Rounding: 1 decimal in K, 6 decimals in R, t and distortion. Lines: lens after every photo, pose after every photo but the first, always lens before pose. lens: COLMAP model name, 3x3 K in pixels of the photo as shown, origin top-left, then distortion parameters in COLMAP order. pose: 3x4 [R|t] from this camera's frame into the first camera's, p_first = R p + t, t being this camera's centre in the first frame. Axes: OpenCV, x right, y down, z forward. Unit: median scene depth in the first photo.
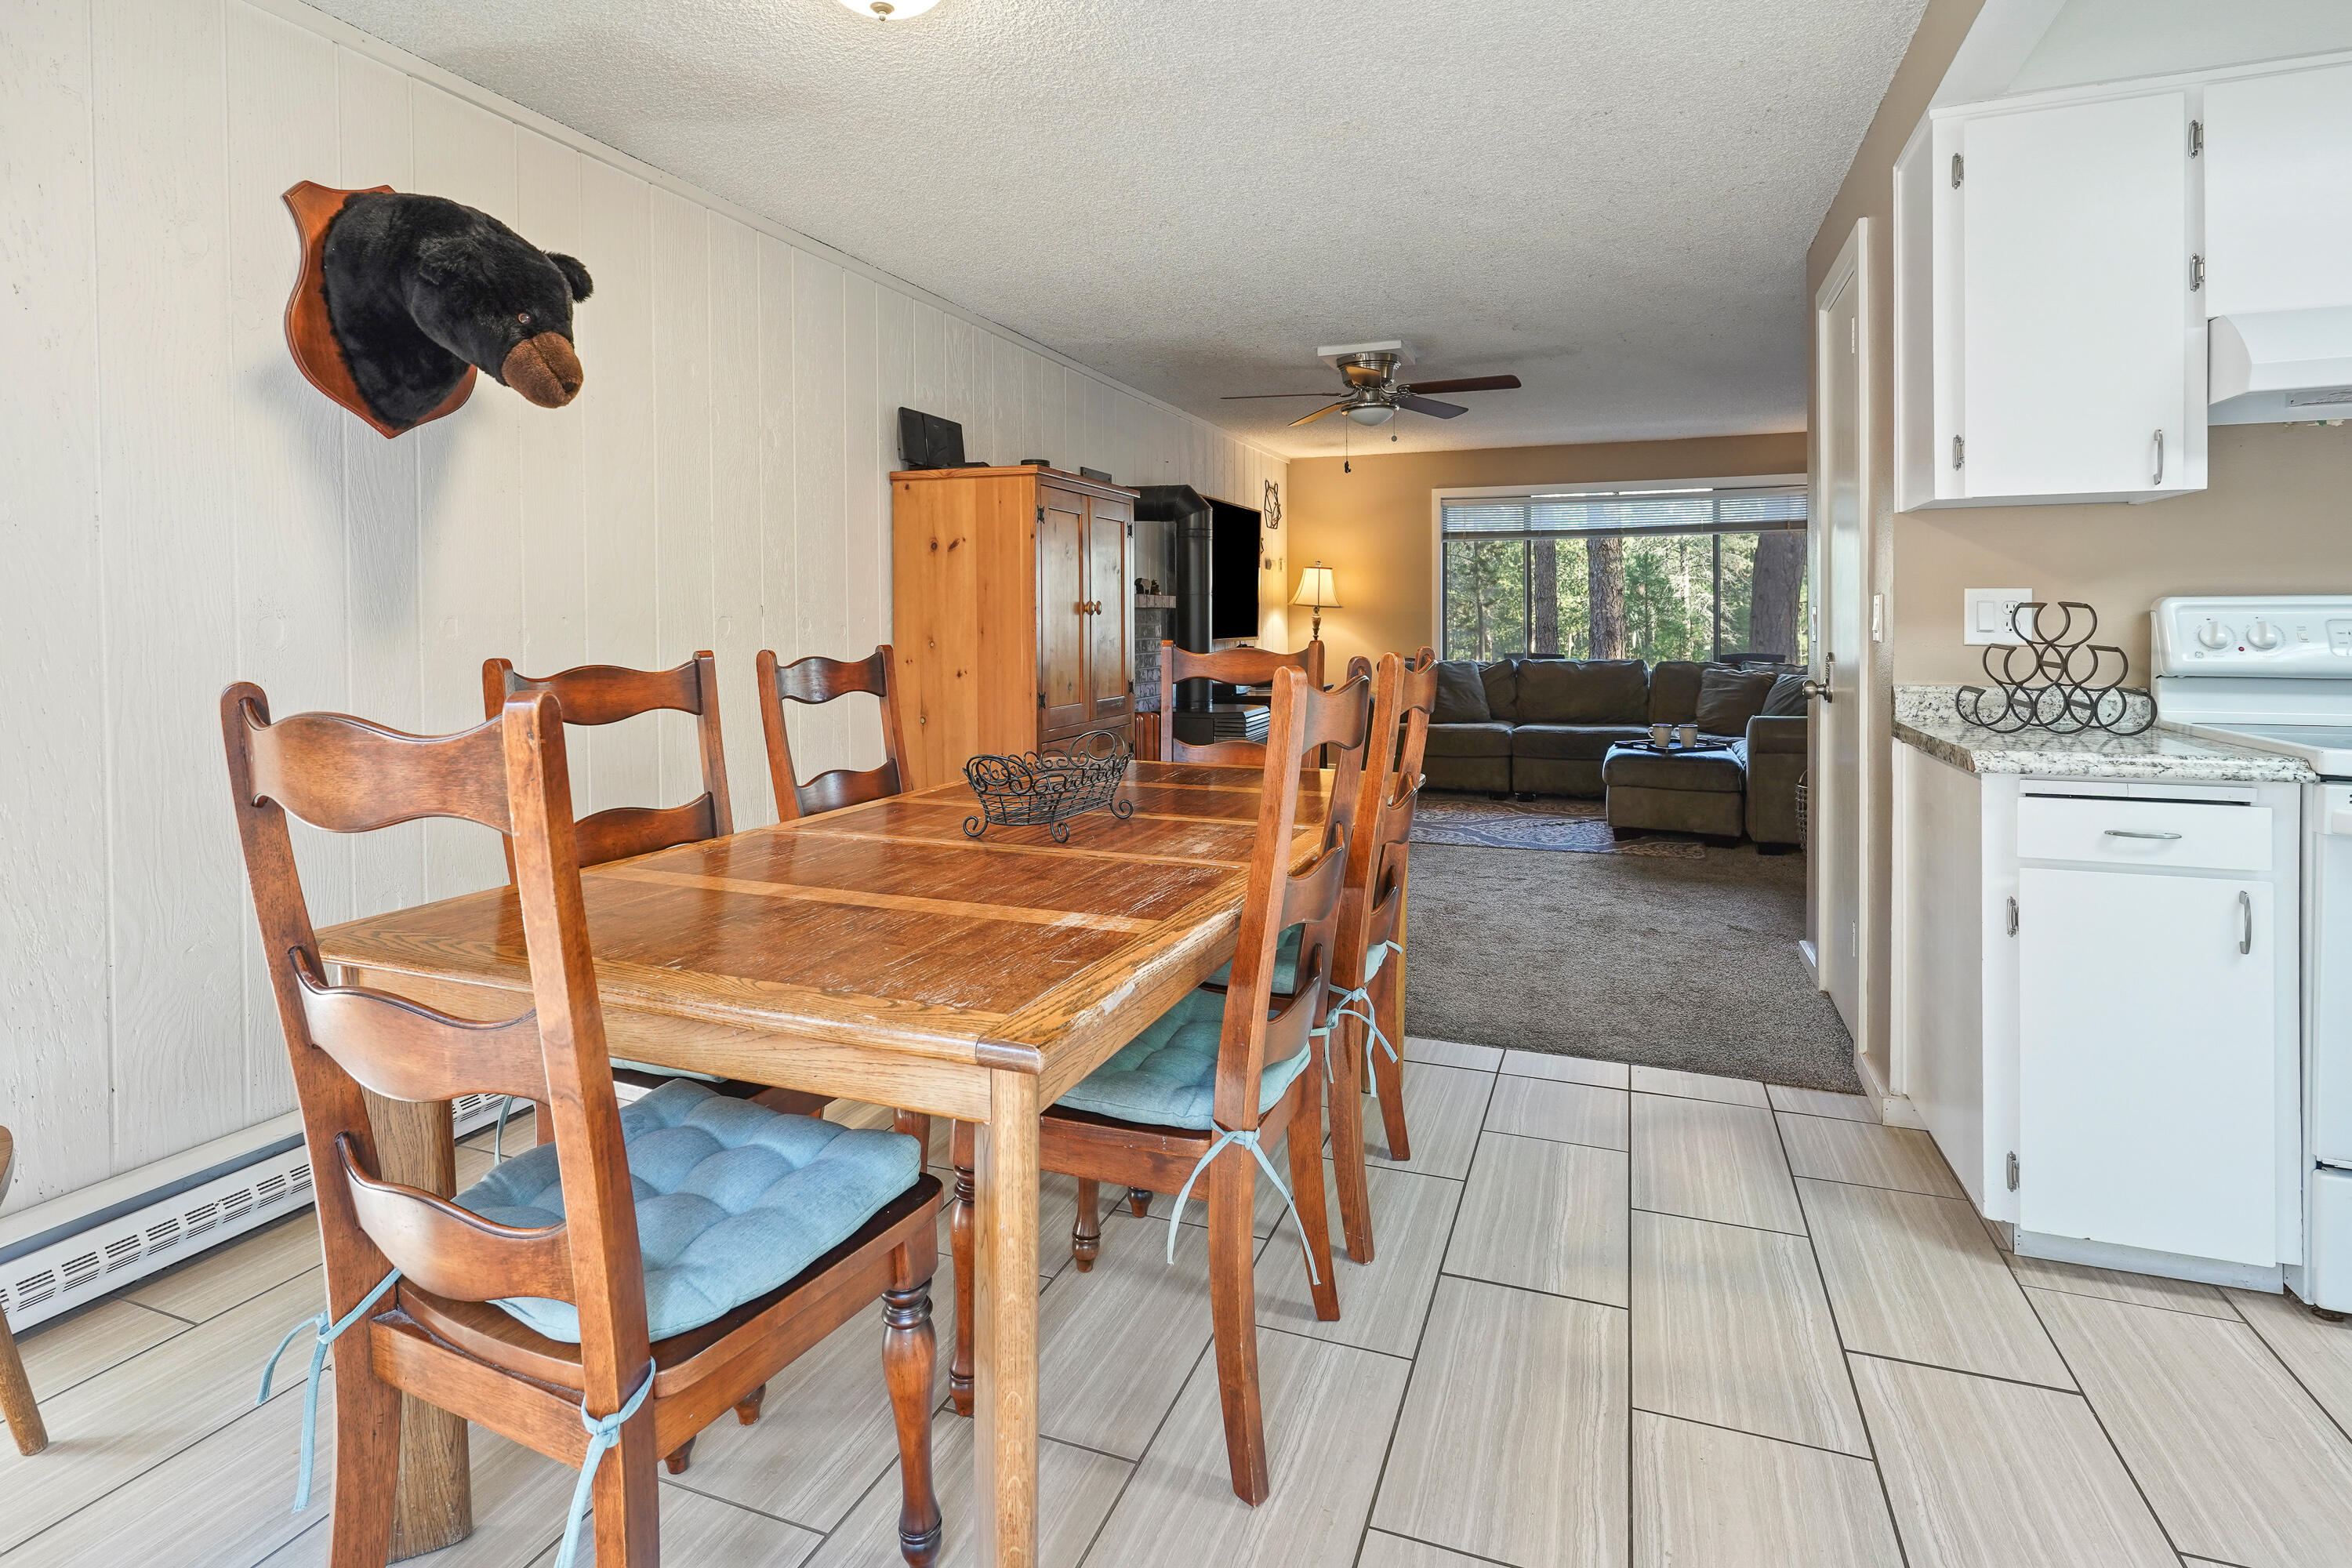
lens RADIAL K [[1176.8, 0, 1199.6], [0, 1176.8, 626.0], [0, 0, 1]] dist [-0.008342, 0.005767]
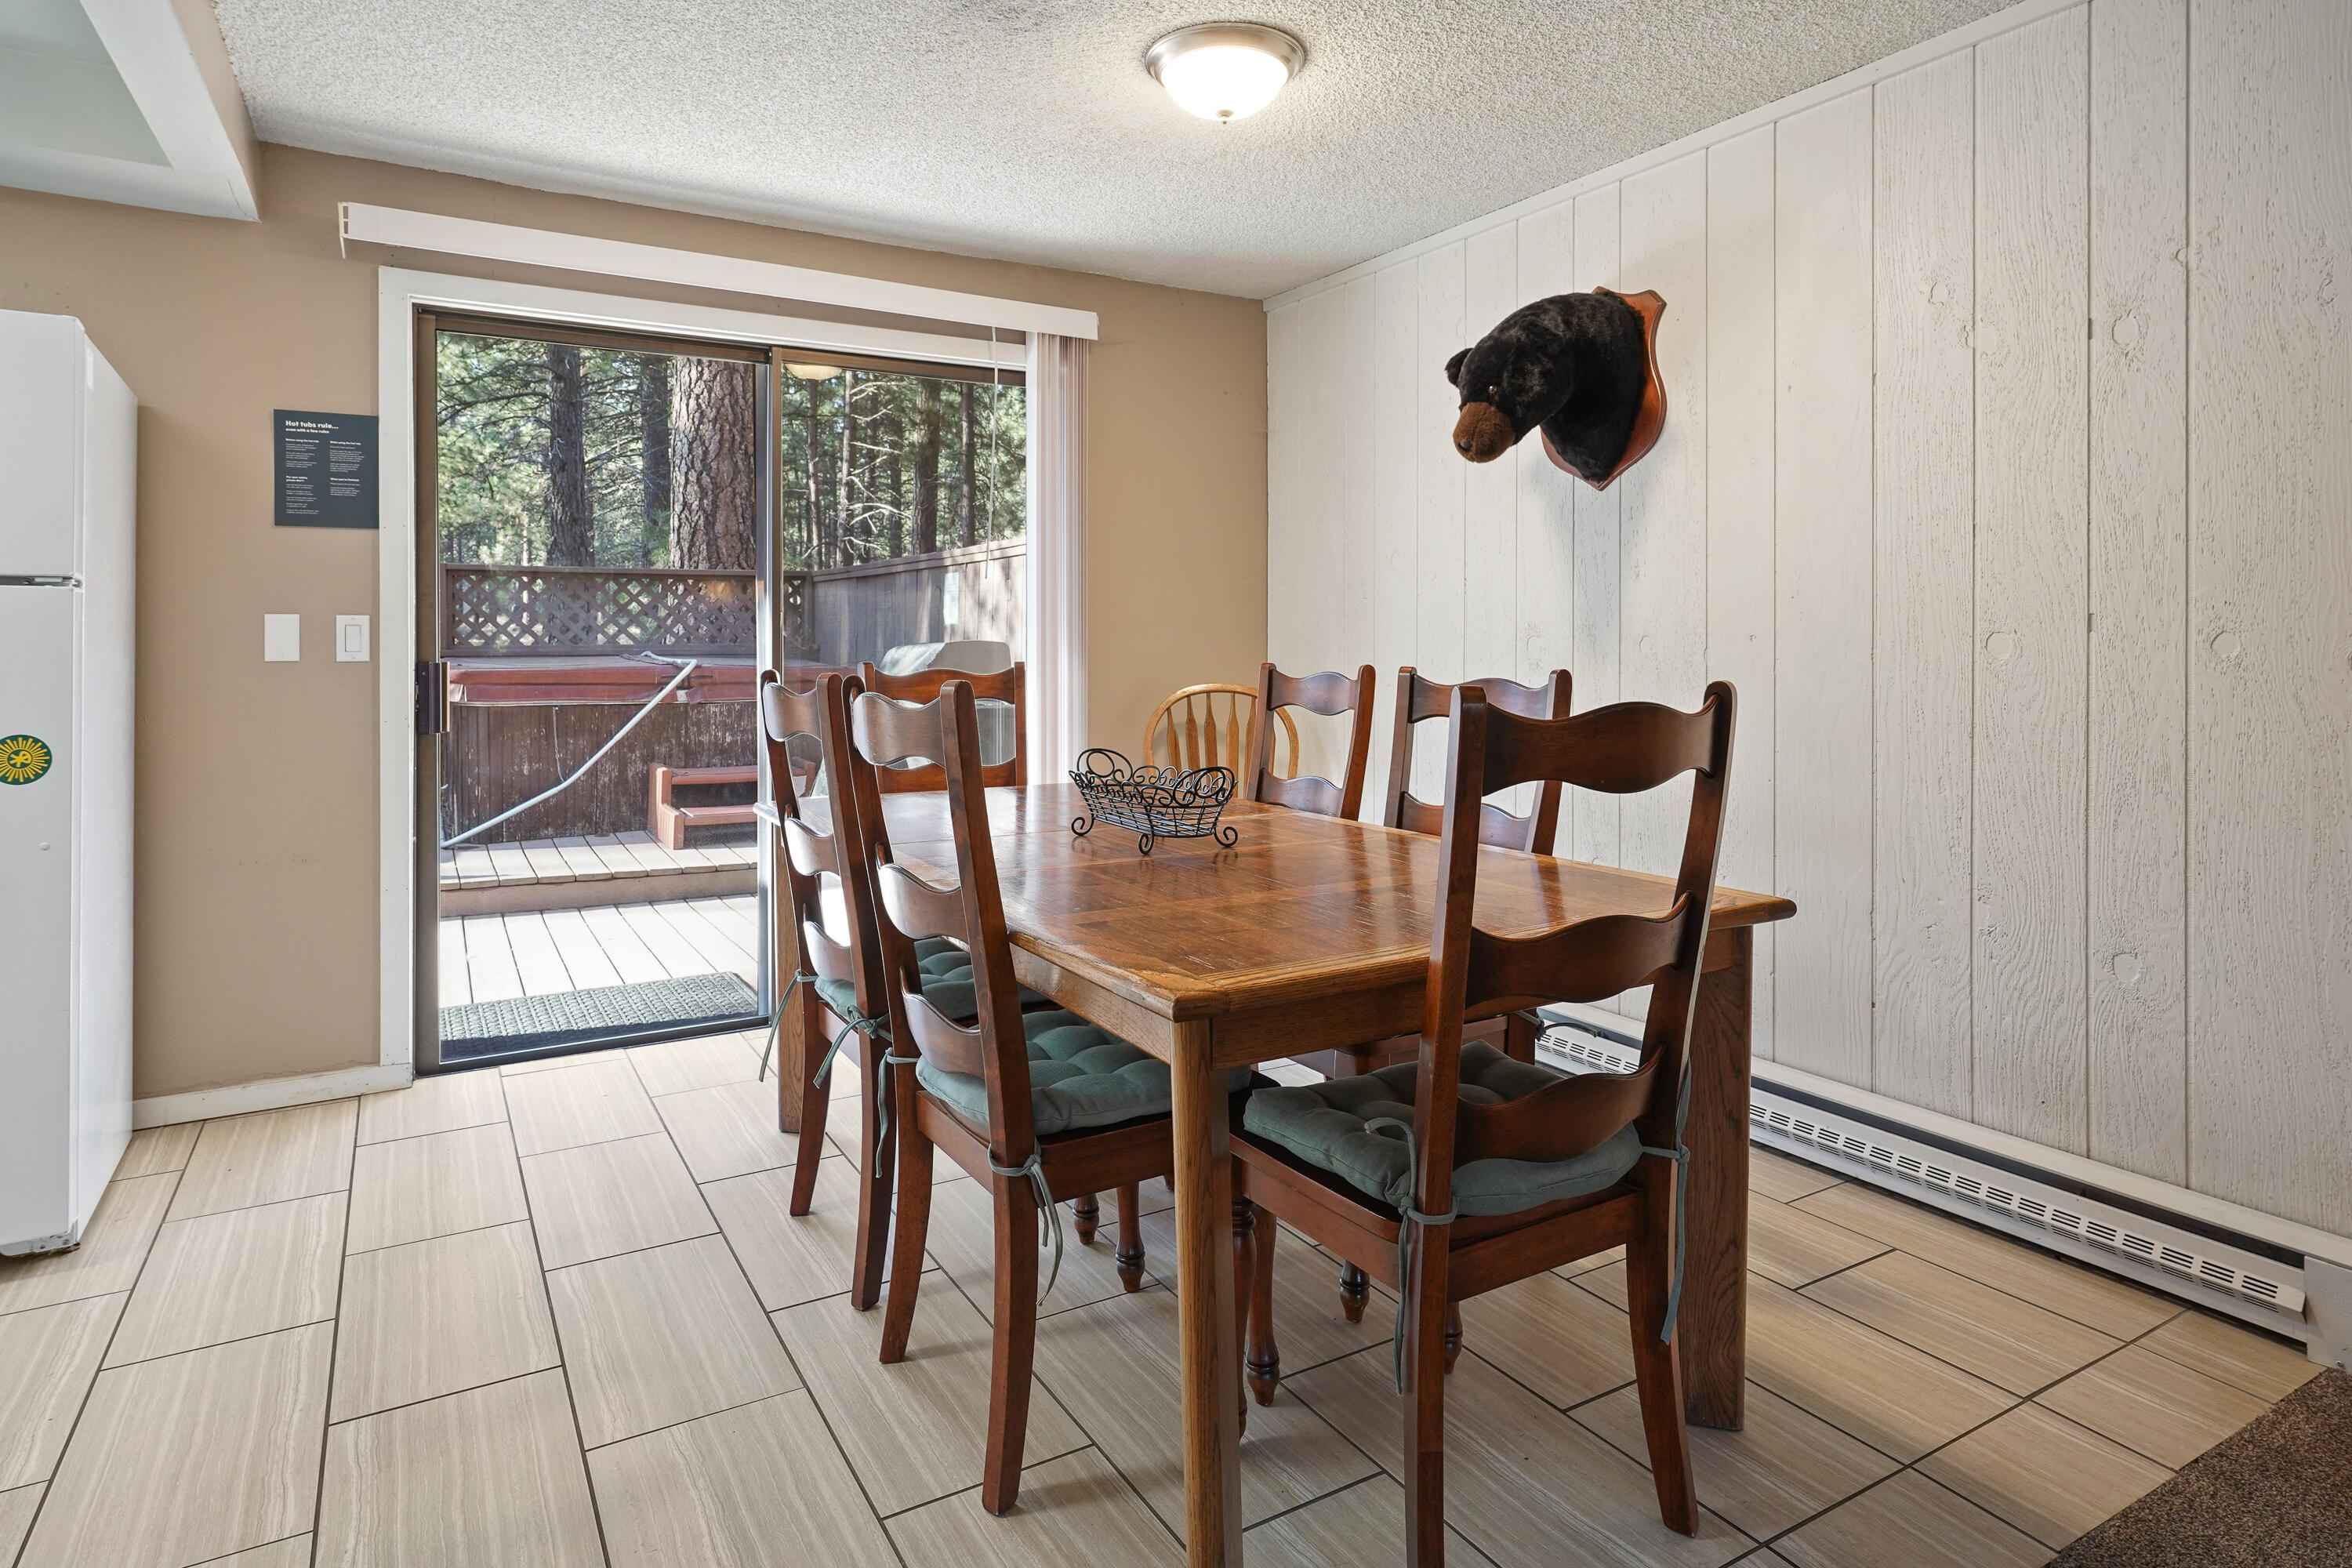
lens RADIAL K [[1254.6, 0, 1162.2], [0, 1254.6, 647.5], [0, 0, 1]] dist [-0.002700, 0.000077]
pose [[-0.628231, 0.005057, -0.778010, 0.582734], [-0.003392, 0.999952, 0.009238, -0.009146], [0.778019, 0.008442, -0.628184, 1.366852]]
